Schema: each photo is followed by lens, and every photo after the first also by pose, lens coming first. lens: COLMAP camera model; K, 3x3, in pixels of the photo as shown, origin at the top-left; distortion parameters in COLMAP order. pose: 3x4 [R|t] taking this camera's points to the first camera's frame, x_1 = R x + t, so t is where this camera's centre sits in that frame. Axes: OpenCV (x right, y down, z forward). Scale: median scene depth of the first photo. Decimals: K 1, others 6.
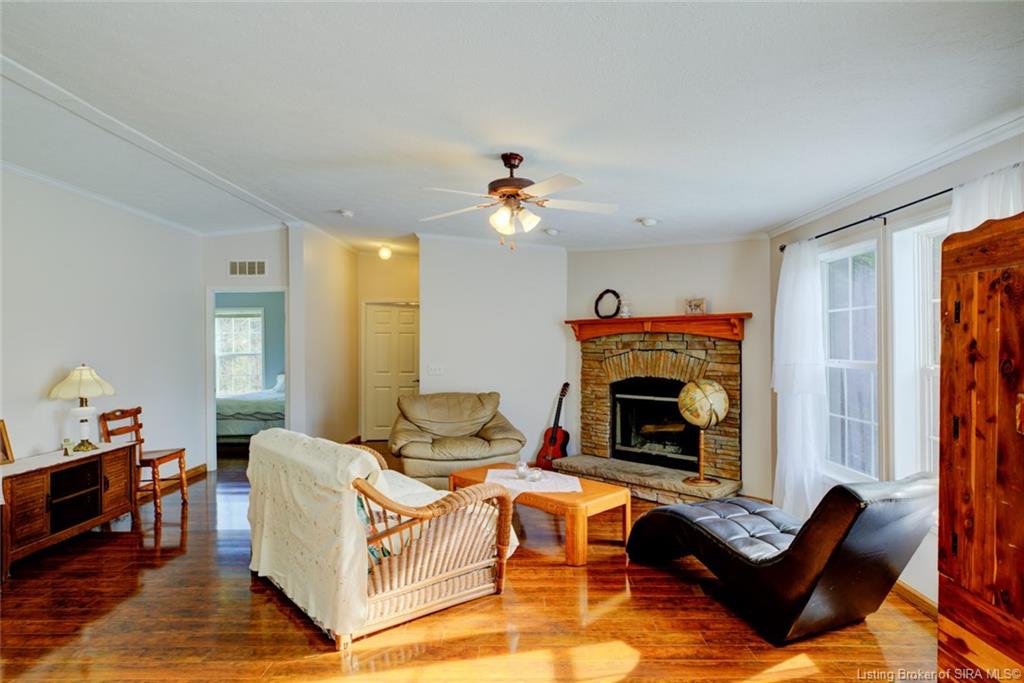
lens RADIAL K [[551.3, 0, 516.5], [0, 551.3, 343.7], [0, 0, 1]] dist [0.000472, 0.004012]
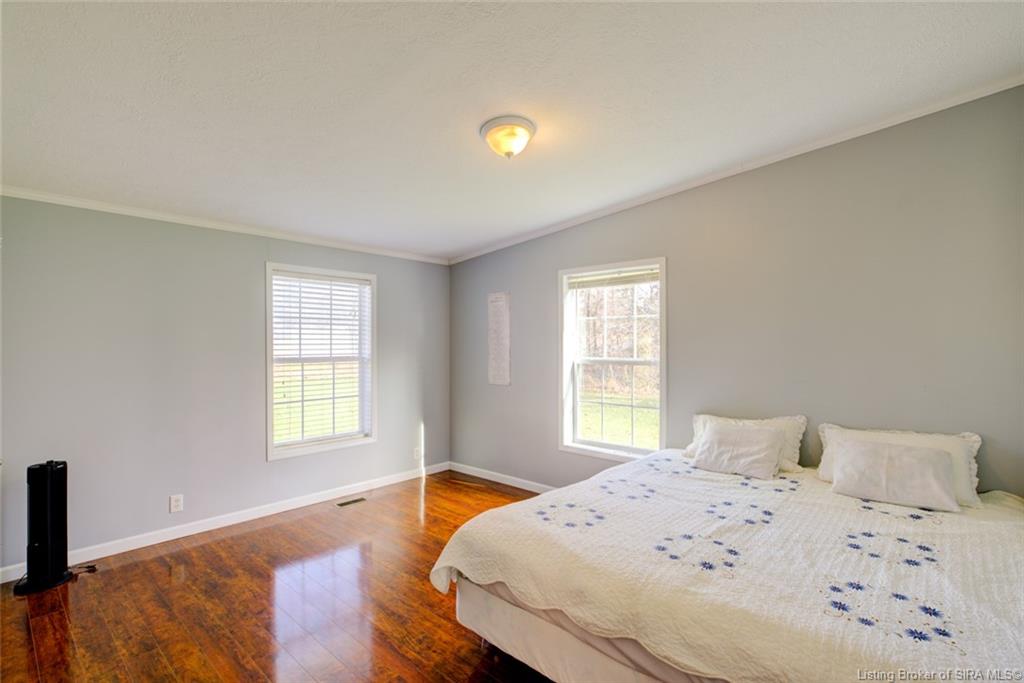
lens RADIAL K [[472.9, 0, 518.0], [0, 472.9, 341.7], [0, 0, 1]] dist [-0.003659, -0.000439]
pose [[0.742240, 0.008940, -0.670074, -0.374189], [-0.003559, 0.999949, 0.009399, -0.001333], [0.670125, -0.004592, 0.742234, 0.824508]]
